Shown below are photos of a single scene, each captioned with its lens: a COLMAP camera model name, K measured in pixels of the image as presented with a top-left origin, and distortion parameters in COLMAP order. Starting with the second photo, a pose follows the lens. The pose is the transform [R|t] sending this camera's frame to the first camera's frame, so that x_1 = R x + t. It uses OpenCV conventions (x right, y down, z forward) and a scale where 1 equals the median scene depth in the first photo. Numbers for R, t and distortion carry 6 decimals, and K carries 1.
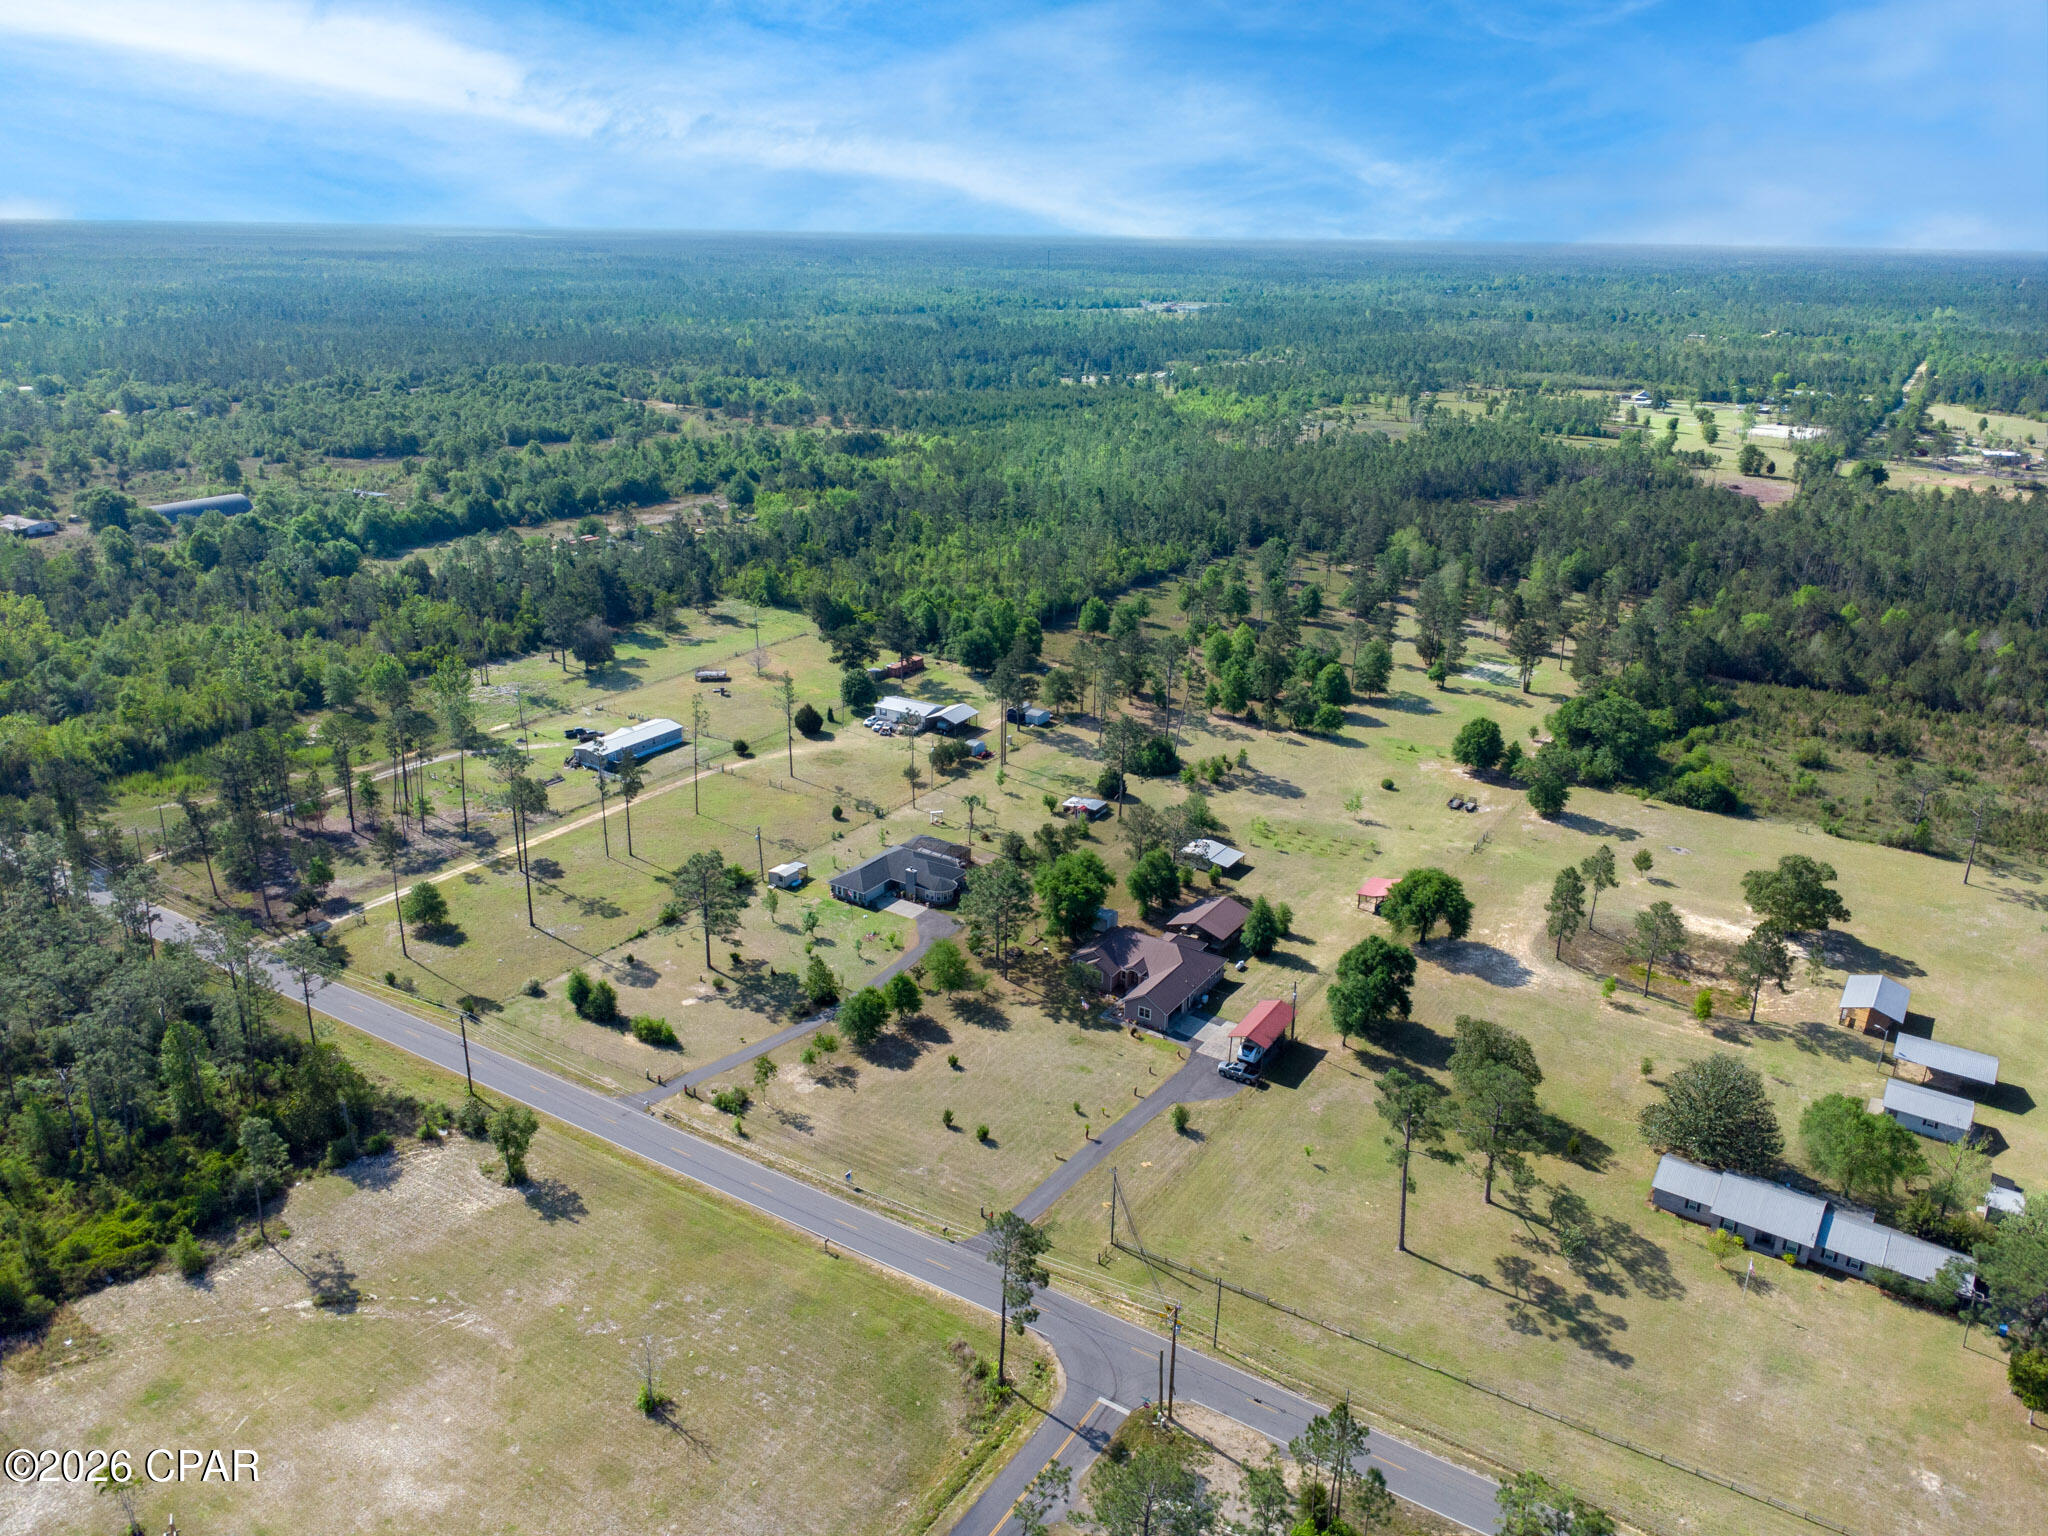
lens RADIAL K [[1490.2, 0, 1024.0], [0, 1490.2, 768.0], [0, 0, 1]] dist [0.011164, -0.005168]
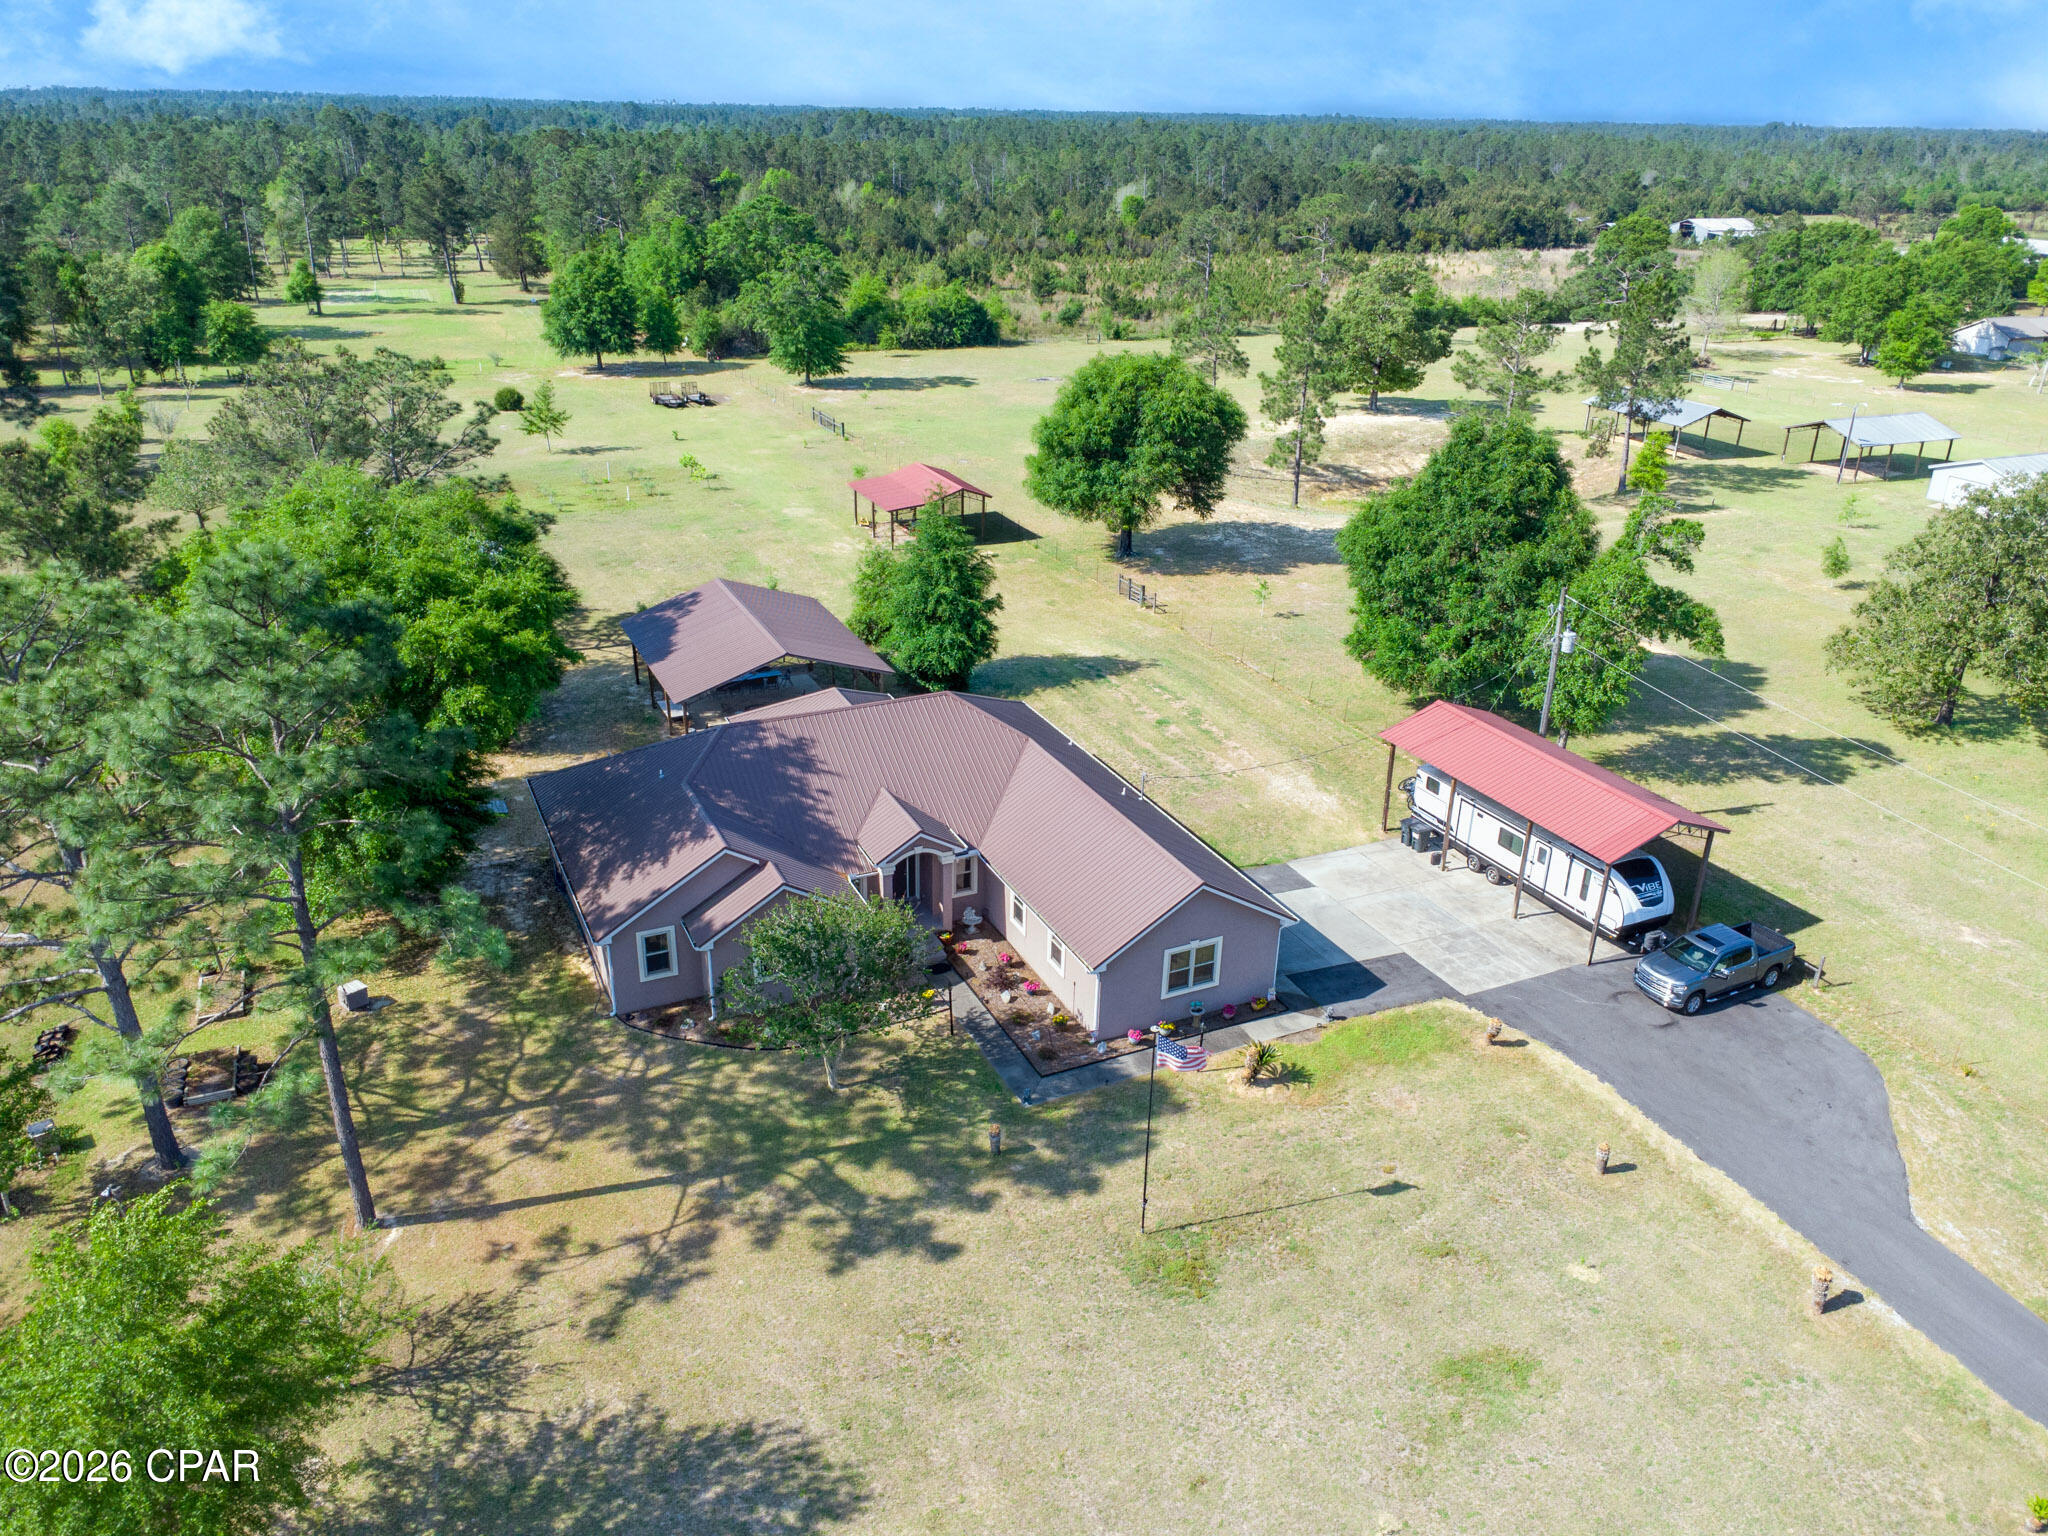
lens RADIAL K [[1490.2, 0, 1024.0], [0, 1490.2, 768.0], [0, 0, 1]] dist [0.011164, -0.005168]
pose [[0.531062, -0.348562, 0.772320, -0.087284], [0.280548, 0.932393, 0.227895, 0.077563], [-0.799541, 0.095647, 0.592947, 0.856288]]
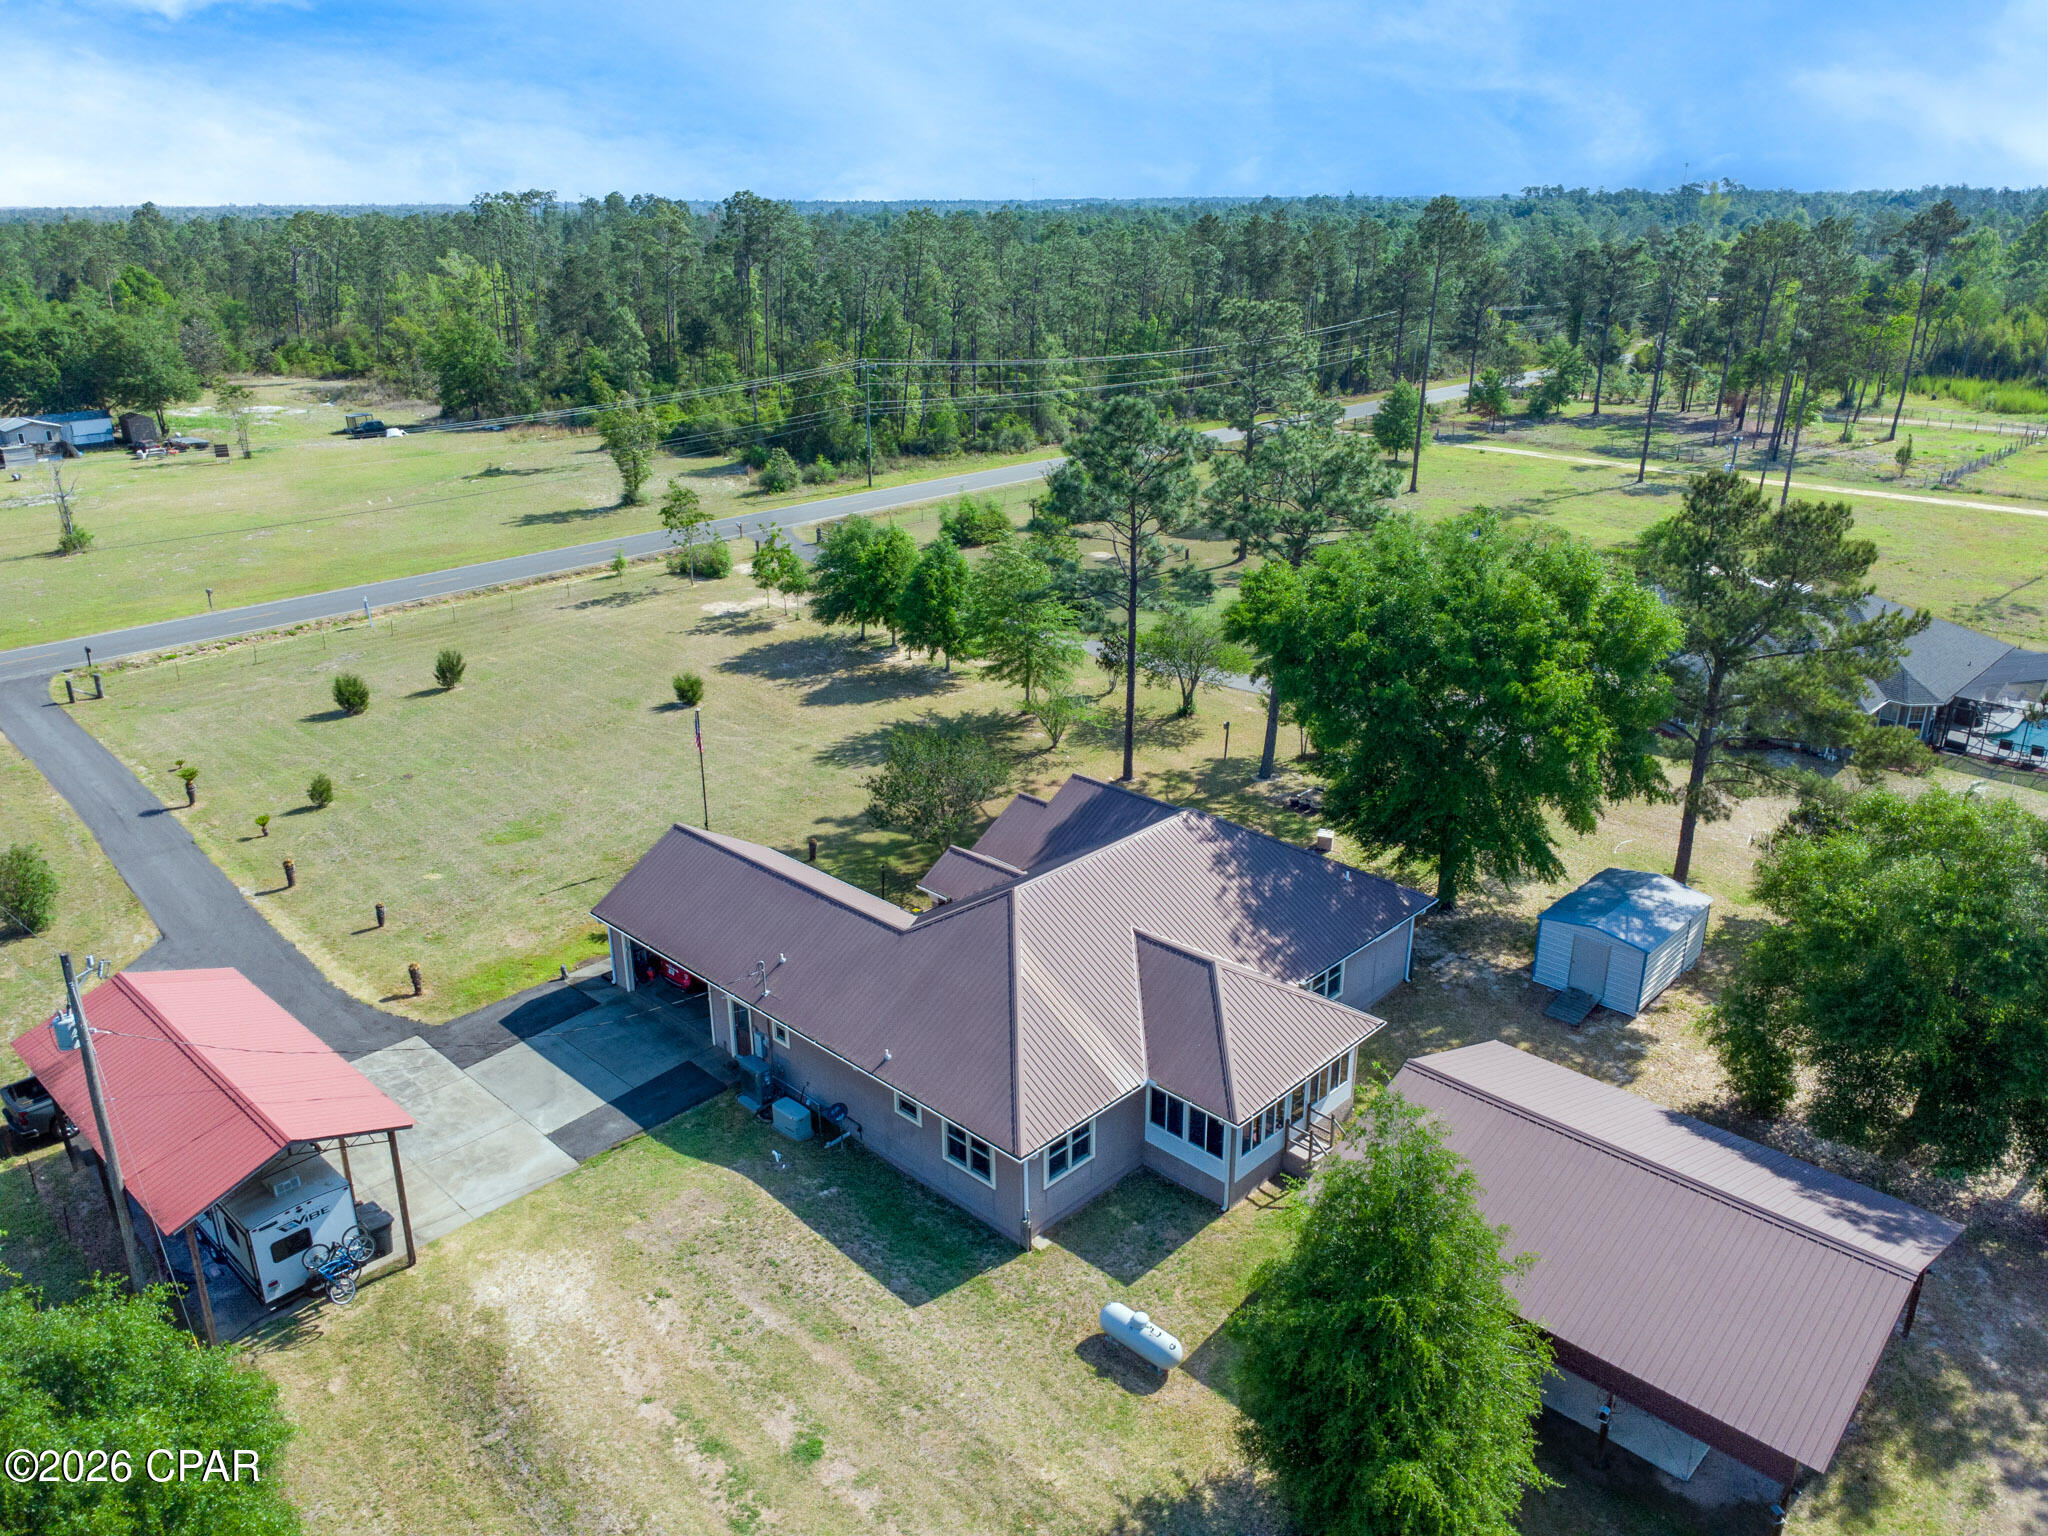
lens RADIAL K [[1490.2, 0, 1024.0], [0, 1490.2, 768.0], [0, 0, 1]] dist [0.011164, -0.005168]
pose [[-0.203925, 0.331949, -0.920991, 0.280591], [-0.331597, 0.861730, 0.384011, 0.029328], [0.921118, 0.383708, -0.065655, 1.021514]]
